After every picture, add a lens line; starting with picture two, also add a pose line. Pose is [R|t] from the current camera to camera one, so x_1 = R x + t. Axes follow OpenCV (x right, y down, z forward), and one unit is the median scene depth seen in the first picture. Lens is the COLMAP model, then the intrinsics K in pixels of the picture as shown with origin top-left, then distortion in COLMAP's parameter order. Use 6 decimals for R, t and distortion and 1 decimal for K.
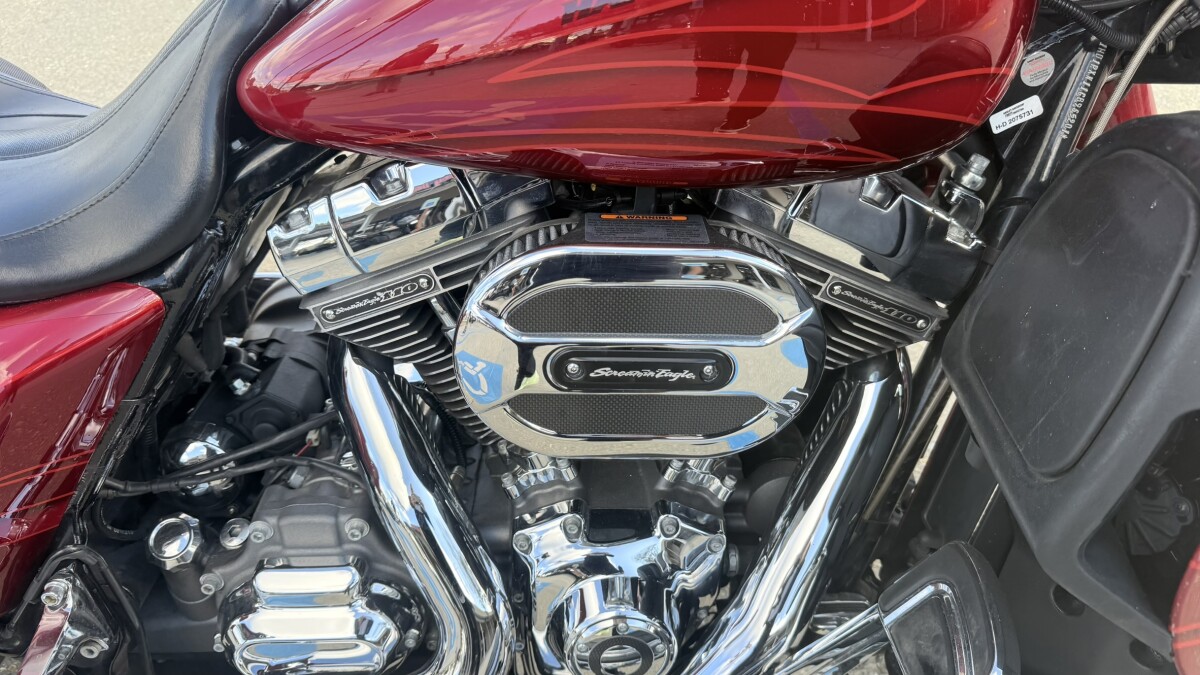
lens RADIAL K [[900.5, 0, 582.3], [0, 900.5, 362.7], [0, 0, 1]] dist [0.032280, -0.109772]
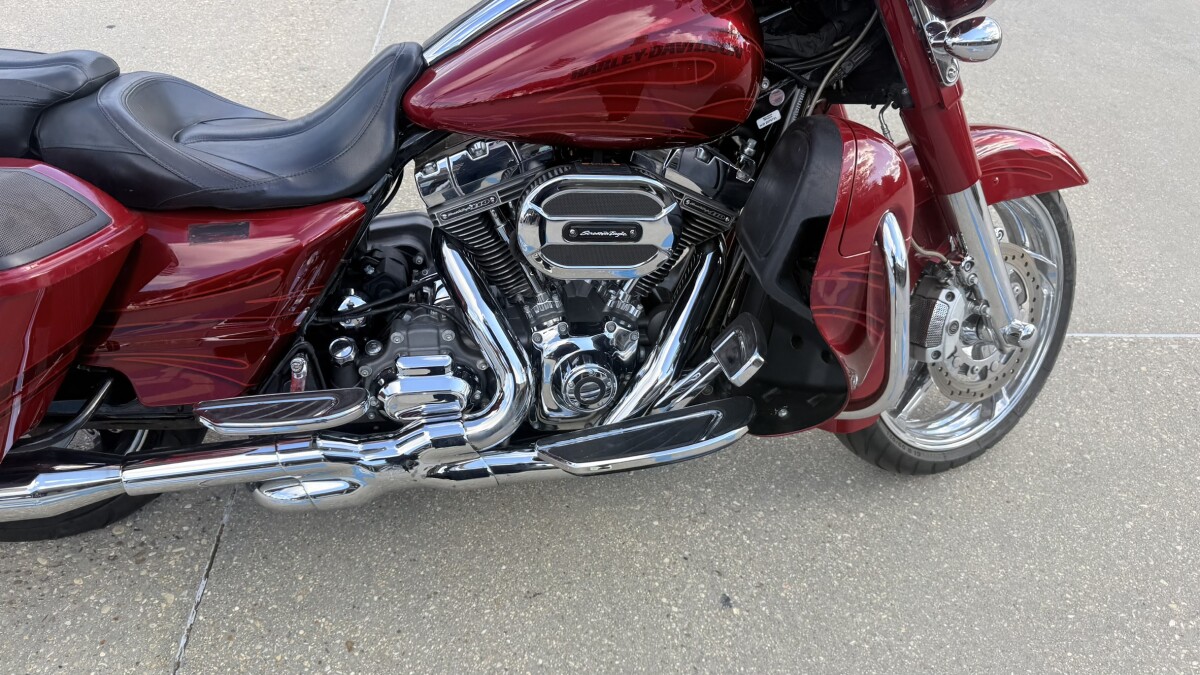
lens RADIAL K [[844.5, 0, 591.2], [0, 844.5, 331.7], [0, 0, 1]] dist [0.102271, -0.110075]
pose [[0.989365, -0.031902, 0.141916, -0.229514], [0.037878, 0.998497, -0.039610, 0.288096], [-0.140439, 0.044564, 0.989086, -0.905439]]
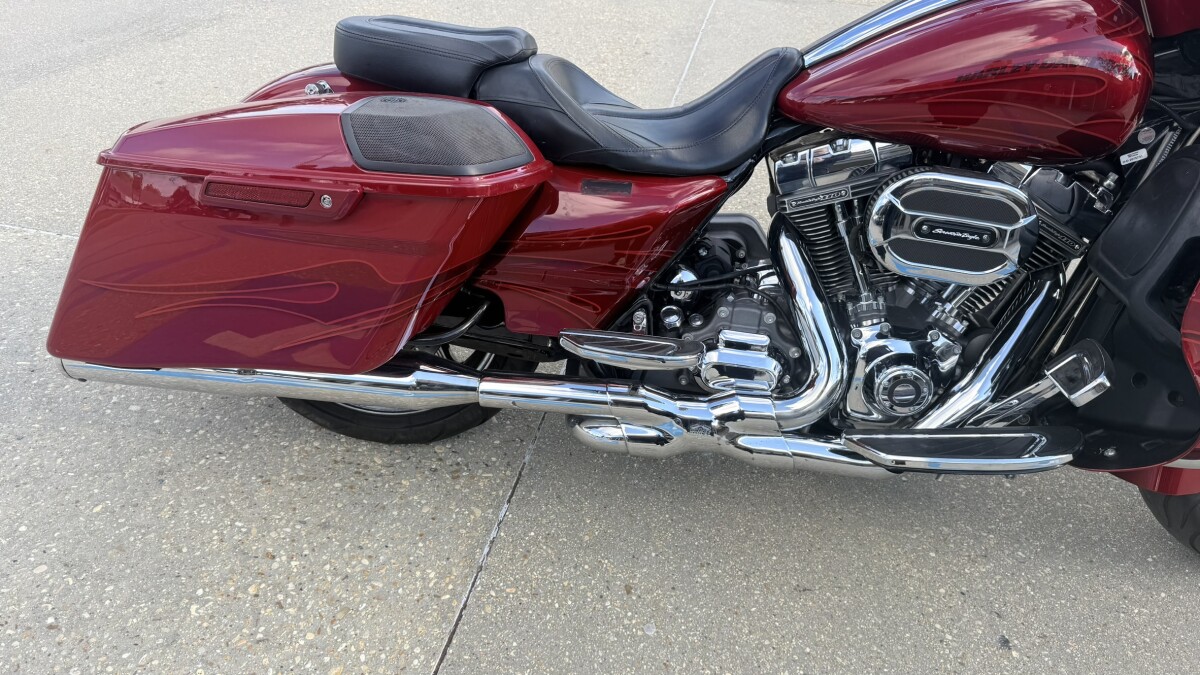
lens RADIAL K [[848.3, 0, 600.0], [0, 848.3, 337.5], [0, 0, 1]] dist [0.032406, -0.056720]
pose [[0.985372, 0.146048, -0.087822, -0.506615], [-0.155283, 0.981771, -0.109603, 0.550746], [0.070214, 0.121637, 0.990088, -0.996561]]
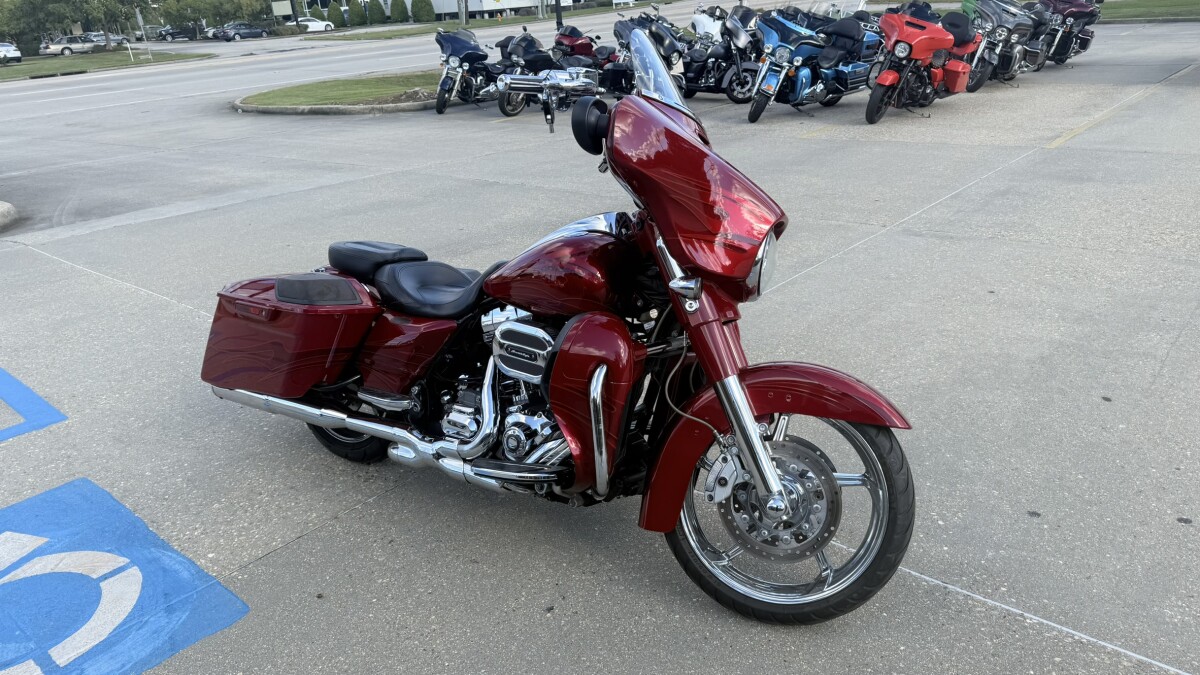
lens RADIAL K [[831.9, 0, 607.2], [0, 831.9, 332.2], [0, 0, 1]] dist [0.056783, -0.077758]
pose [[0.807852, 0.182333, -0.560473, 2.262579], [-0.363225, 0.902915, -0.229808, 0.588949], [0.464158, 0.389229, 0.795650, -1.749717]]
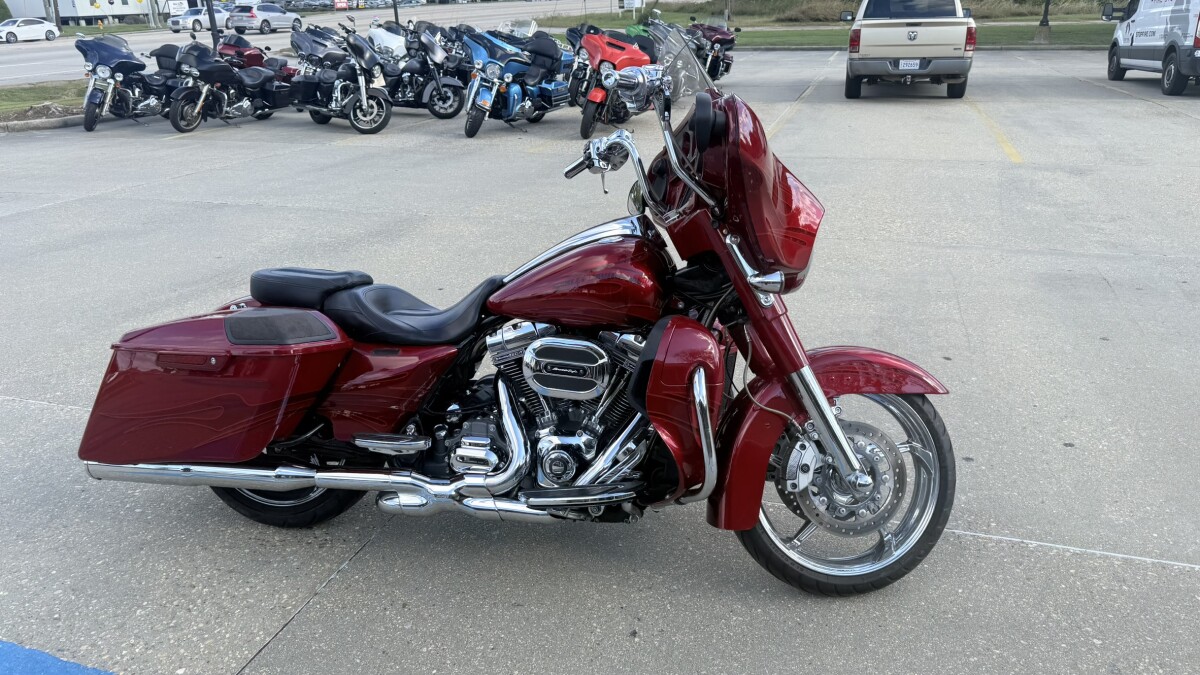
lens RADIAL K [[831.9, 0, 607.2], [0, 831.9, 332.2], [0, 0, 1]] dist [0.056783, -0.077758]
pose [[0.972451, 0.080144, -0.218899, 0.907601], [-0.154547, 0.924655, -0.348036, 0.967025], [0.174513, 0.372278, 0.911567, -2.100269]]
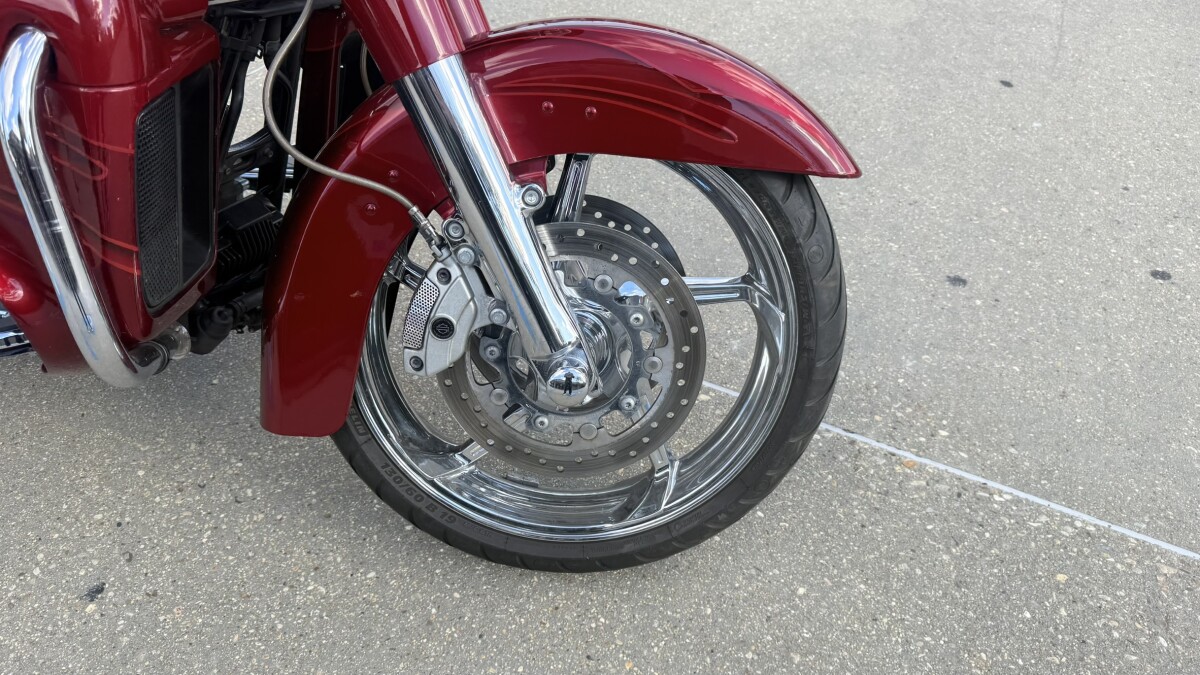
lens RADIAL K [[875.5, 0, 585.3], [0, 875.5, 319.4], [0, 0, 1]] dist [-0.003583, -0.004039]
pose [[0.925911, 0.274687, -0.259299, 1.537699], [-0.283027, 0.959097, 0.005372, 0.143510], [0.250168, 0.068415, 0.965782, -0.147736]]
